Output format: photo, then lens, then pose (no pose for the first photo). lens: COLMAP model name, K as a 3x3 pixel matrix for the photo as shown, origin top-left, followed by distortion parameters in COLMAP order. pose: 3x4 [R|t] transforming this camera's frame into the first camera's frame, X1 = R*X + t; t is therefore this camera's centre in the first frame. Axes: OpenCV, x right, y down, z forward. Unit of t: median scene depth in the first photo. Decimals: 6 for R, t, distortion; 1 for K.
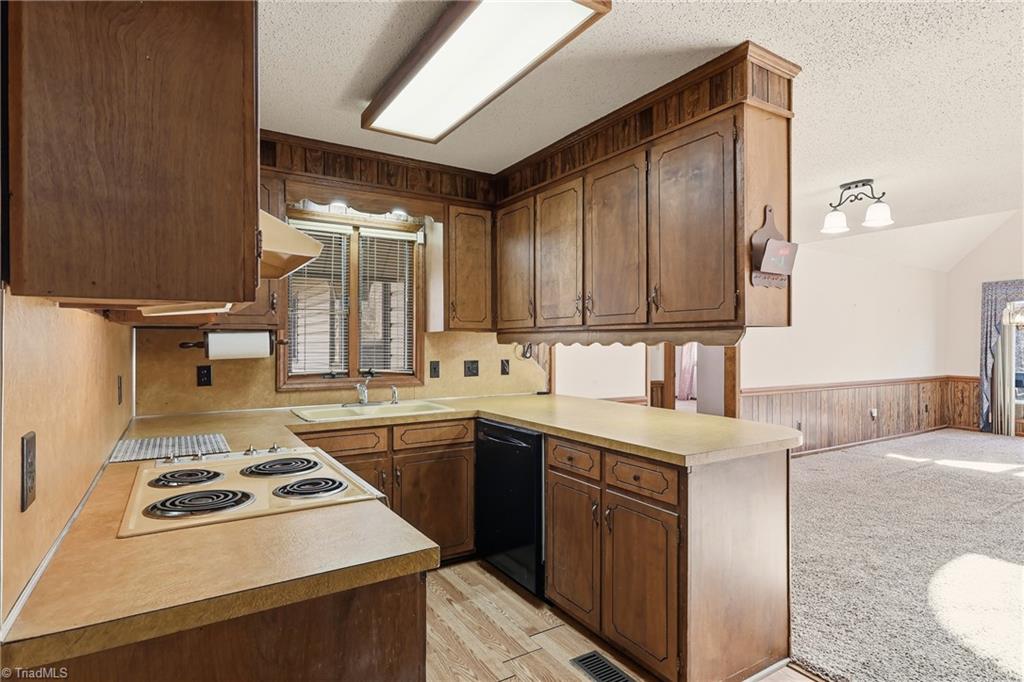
lens RADIAL K [[533.5, 0, 511.9], [0, 533.5, 340.6], [0, 0, 1]] dist [0.002261, 0.000357]
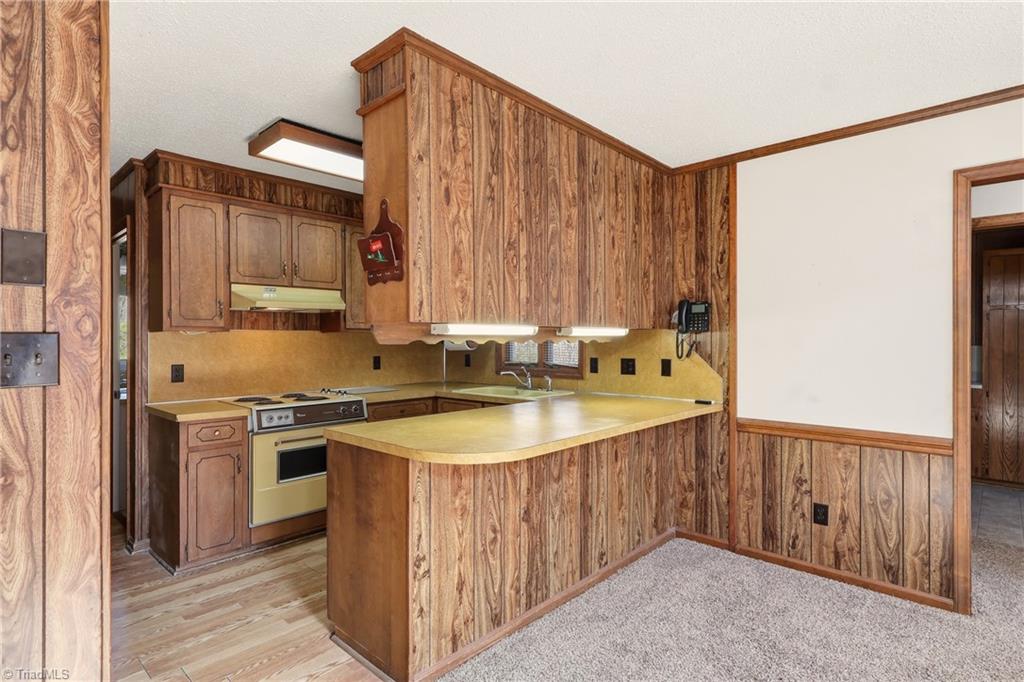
lens RADIAL K [[533.5, 0, 510.3], [0, 533.5, 341.0], [0, 0, 1]] dist [0.002261, 0.000357]
pose [[0.255466, 0.000527, -0.966818, 0.806468], [0.000733, 0.999999, 0.000739, 0.004434], [0.966818, -0.000898, 0.255466, 0.537255]]
